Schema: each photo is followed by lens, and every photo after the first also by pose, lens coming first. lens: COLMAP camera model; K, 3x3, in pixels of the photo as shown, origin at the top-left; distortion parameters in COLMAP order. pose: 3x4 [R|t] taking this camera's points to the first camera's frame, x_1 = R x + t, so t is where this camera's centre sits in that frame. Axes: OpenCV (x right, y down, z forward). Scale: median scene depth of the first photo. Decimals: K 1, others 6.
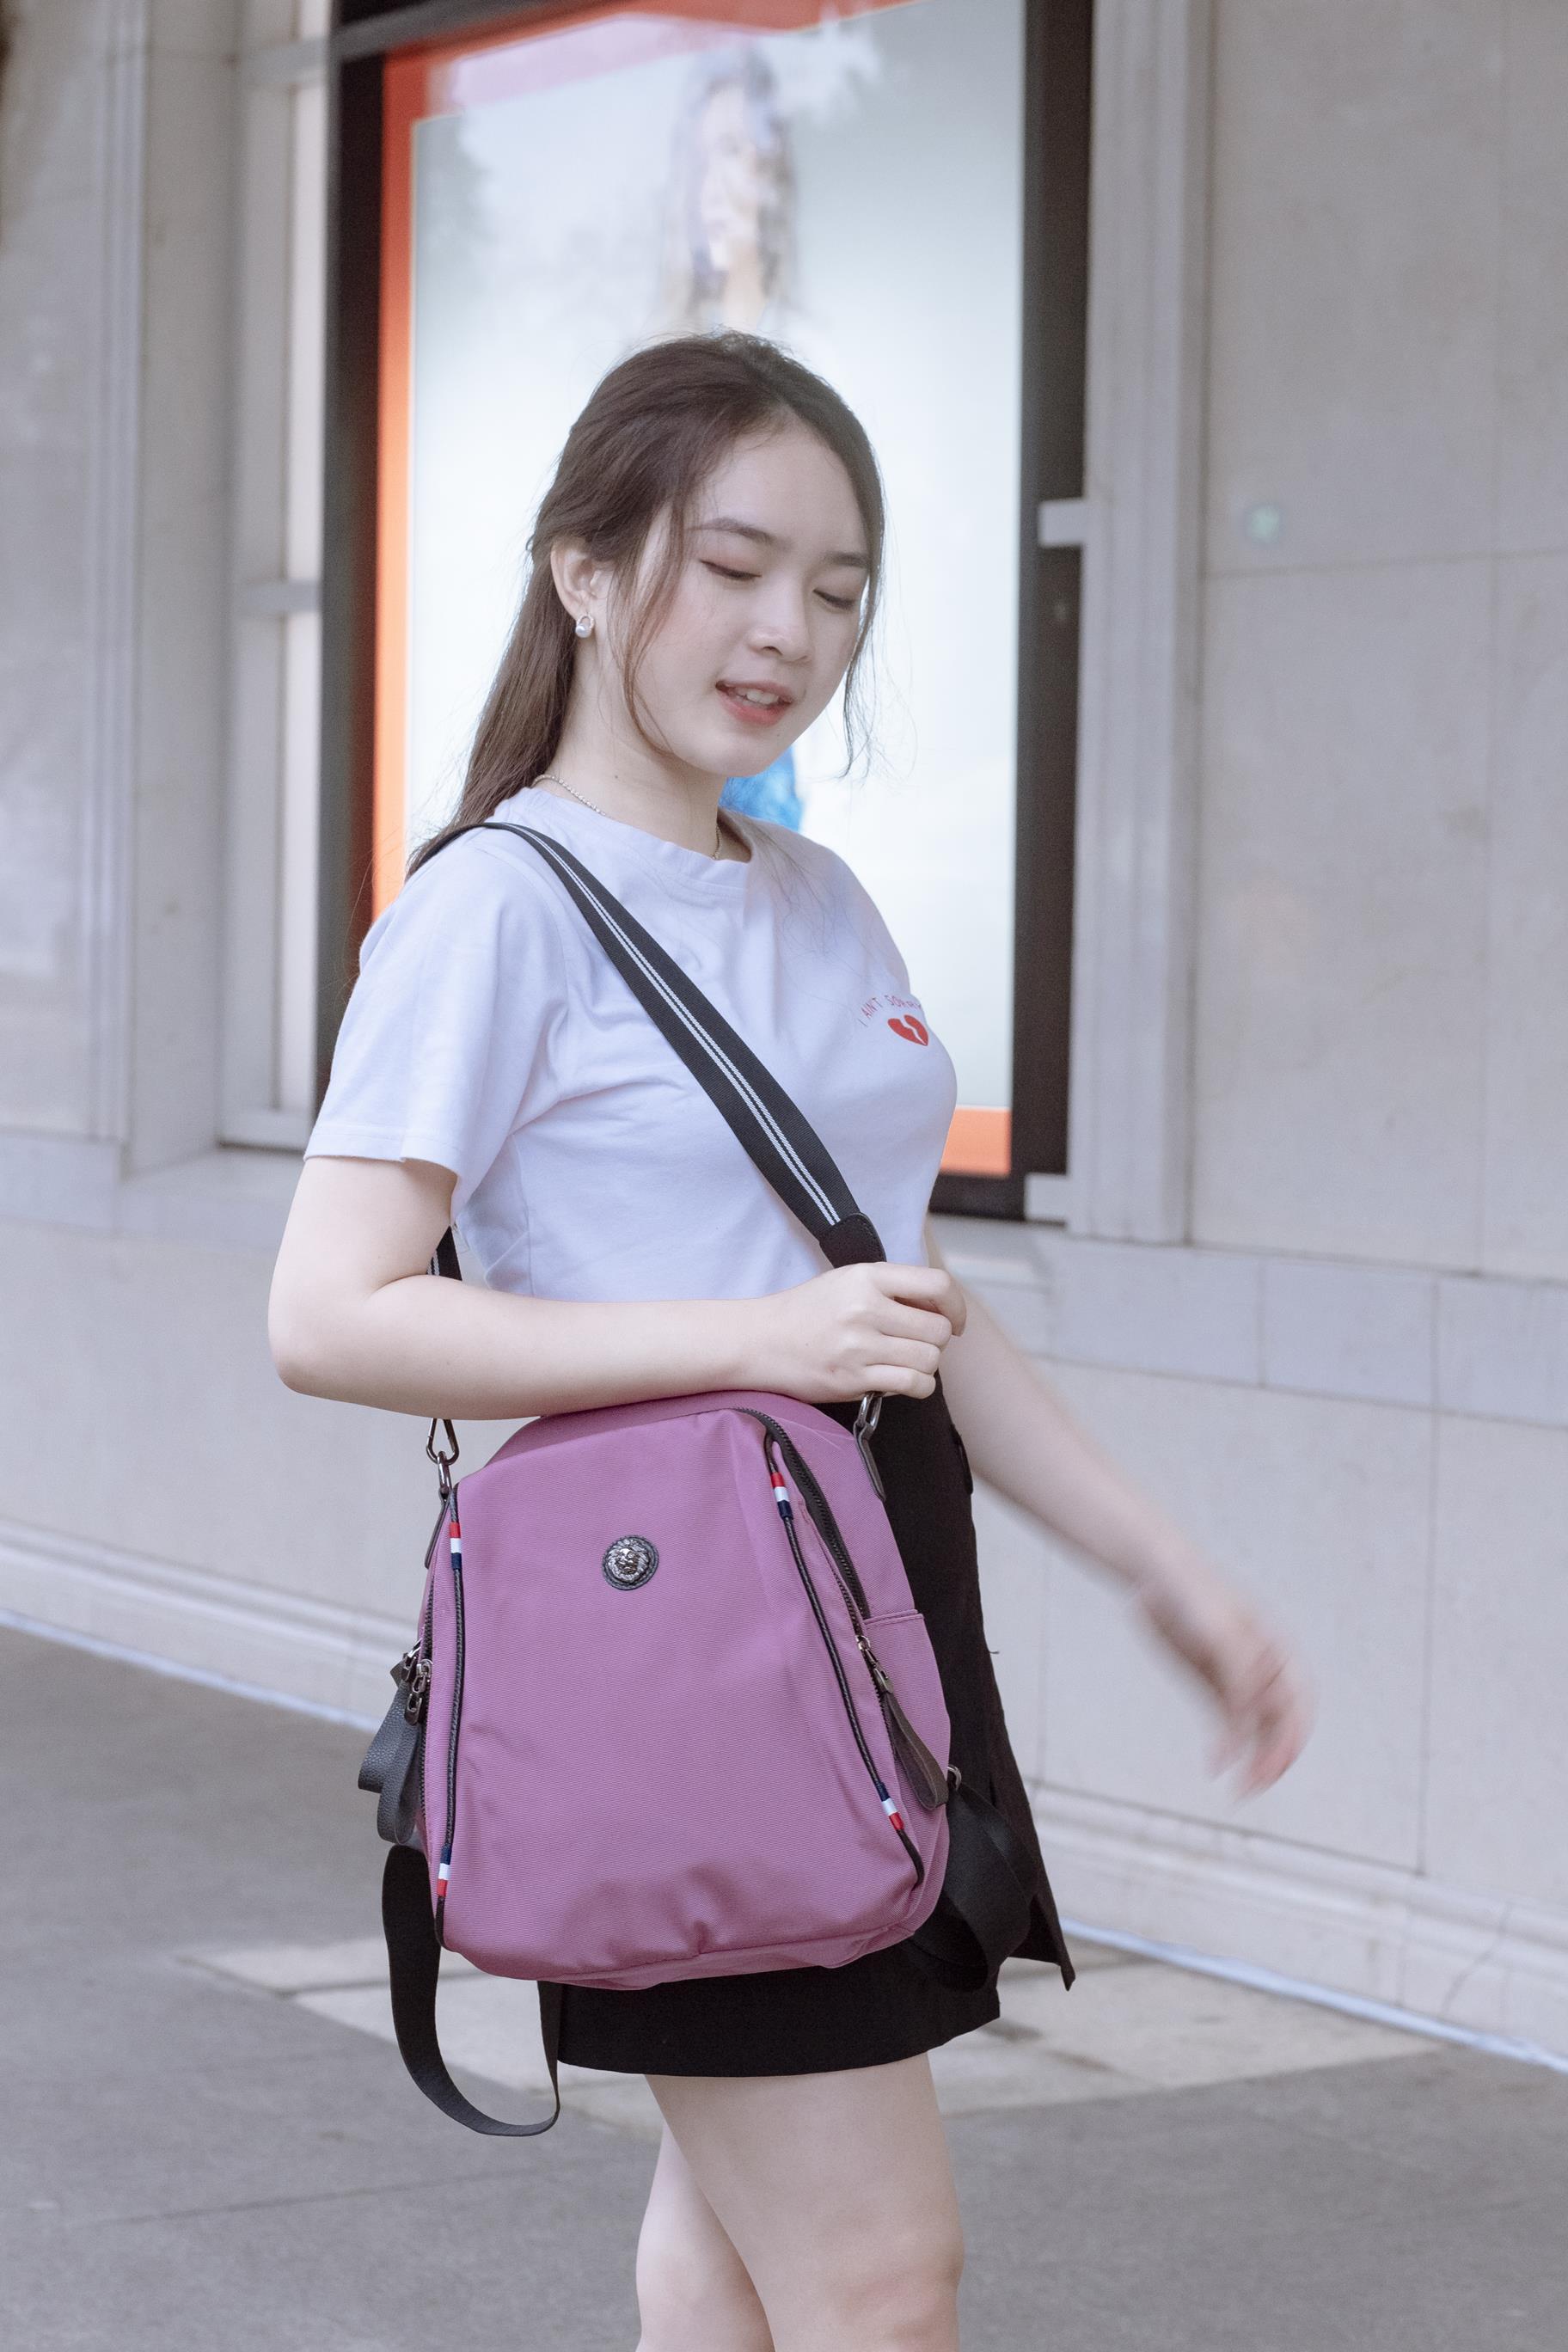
lens RADIAL K [[5870.6, 0, 784.0], [0, 5870.6, 1176.0], [0, 0, 1]] dist [0.014416, -1.027394]
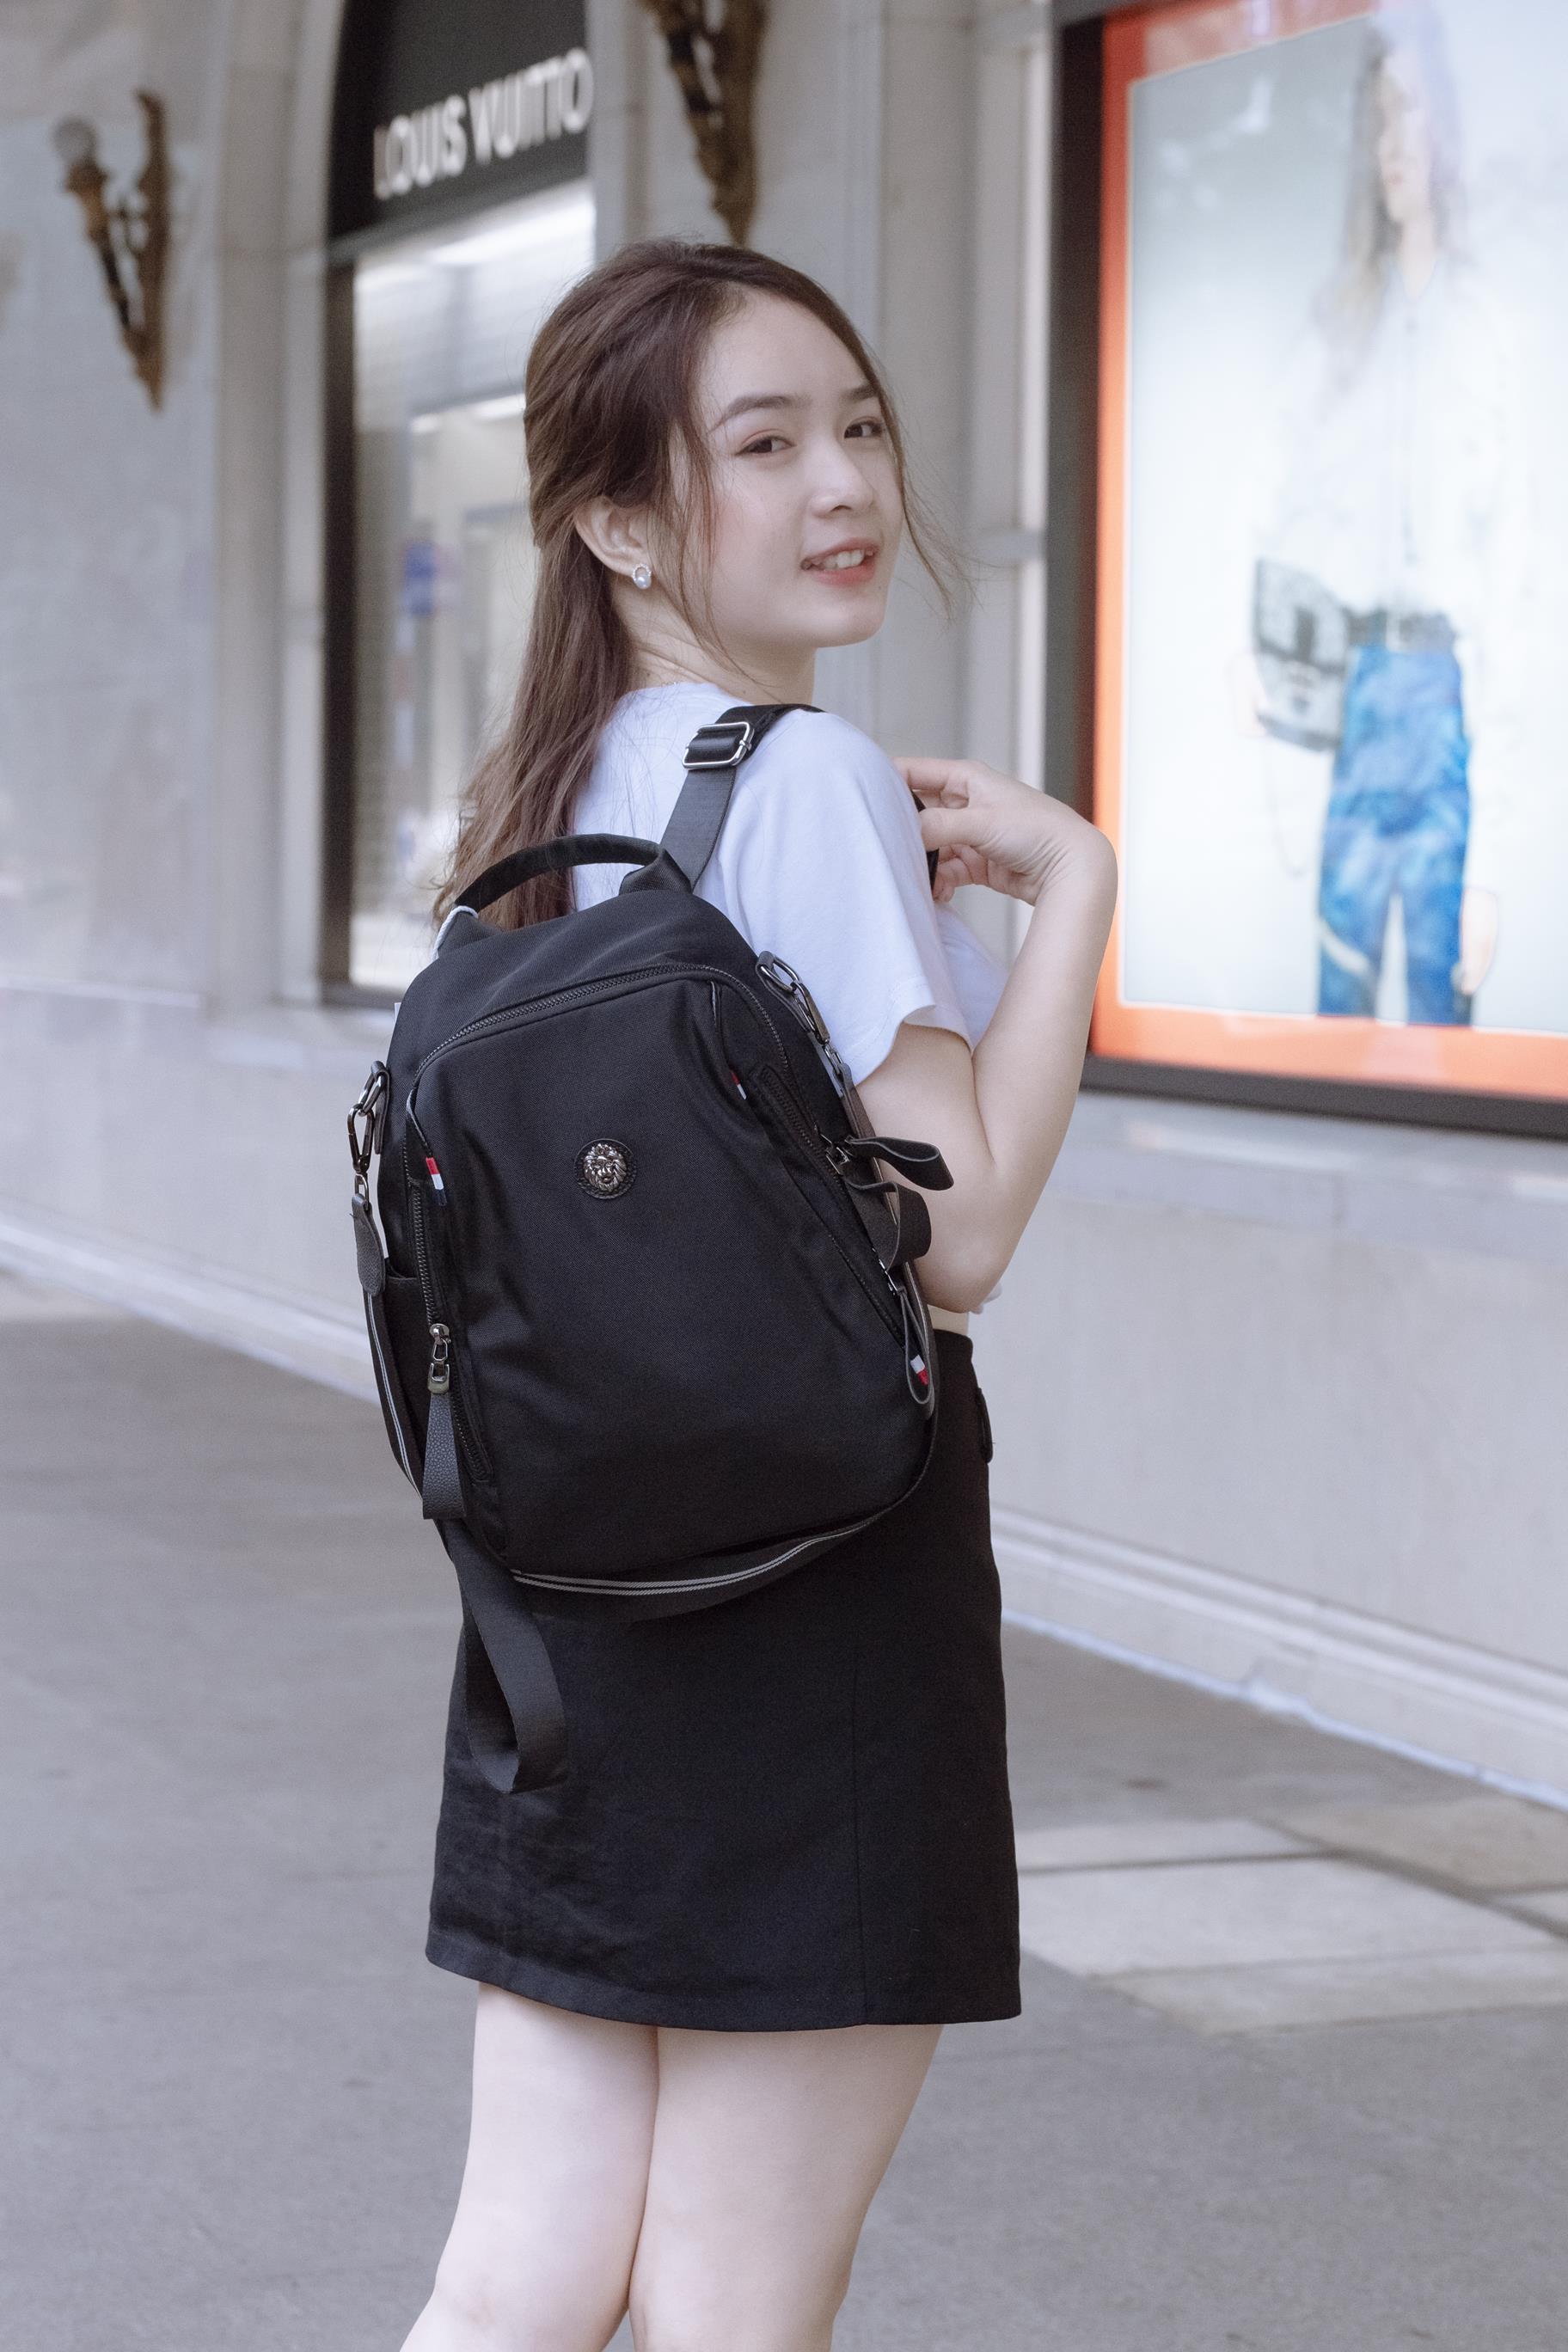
lens RADIAL K [[5828.0, 0, 784.0], [0, 5828.0, 1176.0], [0, 0, 1]] dist [-0.010012, -1.050267]
pose [[0.985418, 0.008409, -0.169944, 0.070507], [-0.006717, 0.999922, 0.010527, 0.002622], [0.170019, -0.009232, 0.985398, -0.026706]]
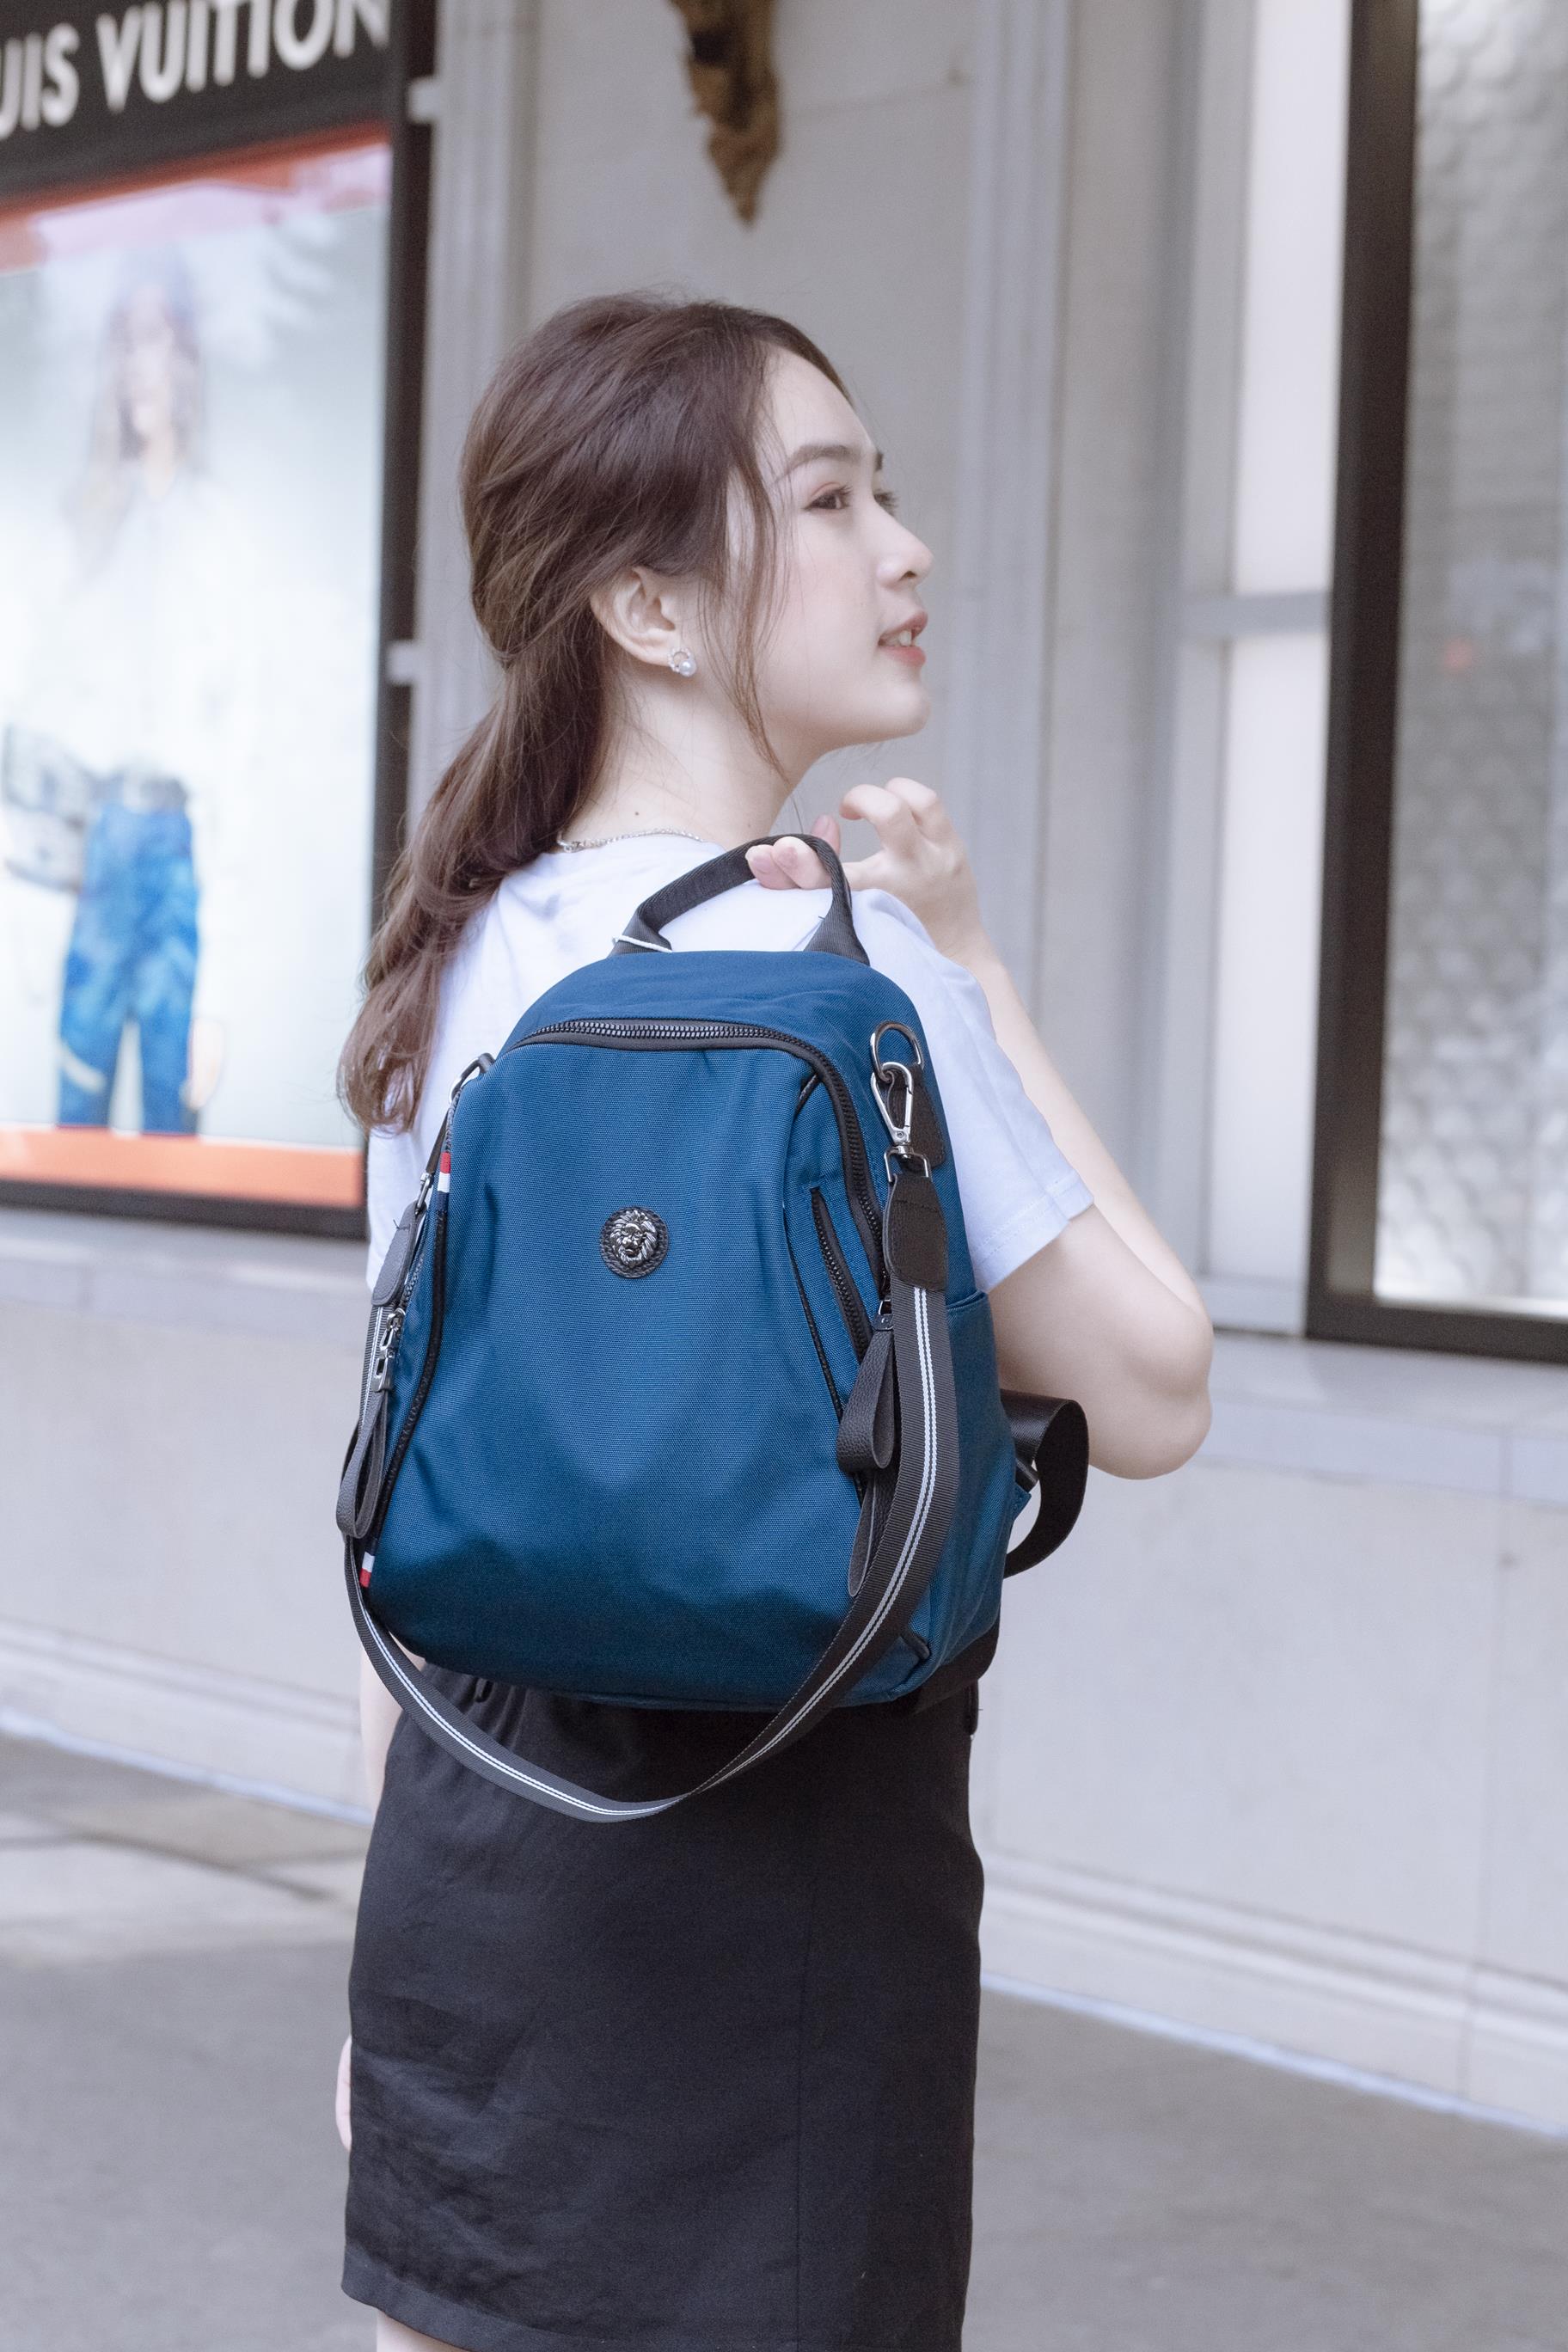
lens RADIAL K [[5870.6, 0, 784.0], [0, 5870.6, 1176.0], [0, 0, 1]] dist [0.014416, -1.027394]
pose [[0.997178, 0.016807, 0.073175, 0.041855], [-0.015750, 0.999764, -0.014995, 0.011780], [-0.073409, 0.013800, 0.997206, -0.223109]]
